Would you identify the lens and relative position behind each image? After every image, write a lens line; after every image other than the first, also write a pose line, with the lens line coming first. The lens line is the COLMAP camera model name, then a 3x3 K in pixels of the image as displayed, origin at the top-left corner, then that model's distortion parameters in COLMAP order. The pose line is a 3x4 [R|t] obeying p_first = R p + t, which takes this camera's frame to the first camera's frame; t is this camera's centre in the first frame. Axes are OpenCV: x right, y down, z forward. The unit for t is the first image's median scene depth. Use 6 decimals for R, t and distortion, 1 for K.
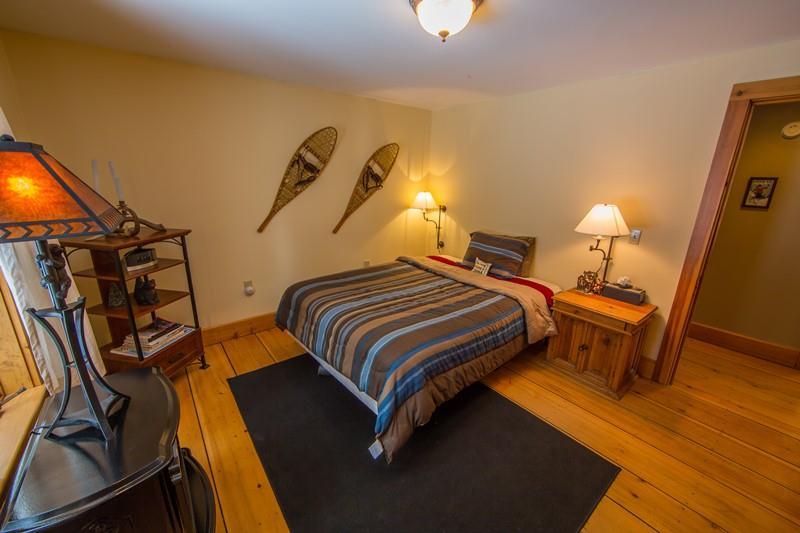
lens RADIAL K [[315.5, 0, 400.9], [0, 315.5, 265.4], [0, 0, 1]] dist [-0.015433, 0.003852]
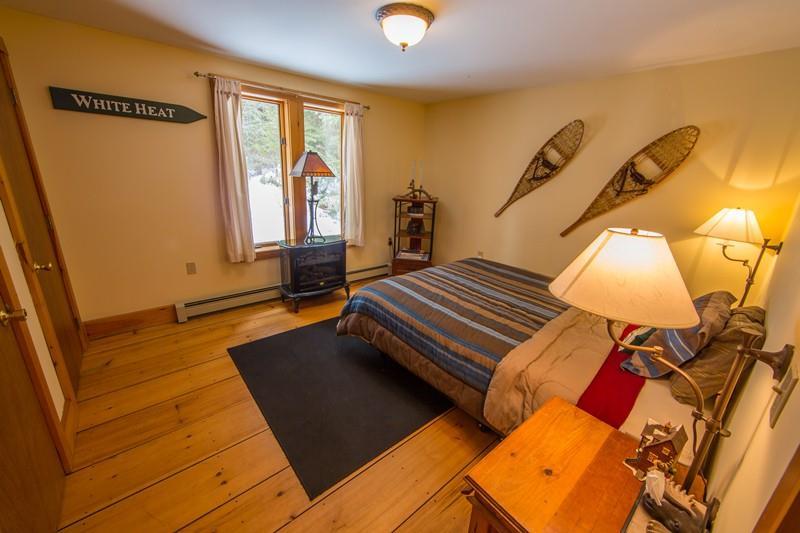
lens RADIAL K [[315.5, 0, 400.9], [0, 315.5, 265.4], [0, 0, 1]] dist [-0.015433, 0.003852]
pose [[0.034352, 0.279799, -0.959444, 0.772958], [-0.317456, 0.913347, 0.254990, -0.124846], [0.947651, 0.295822, 0.120199, 0.541020]]
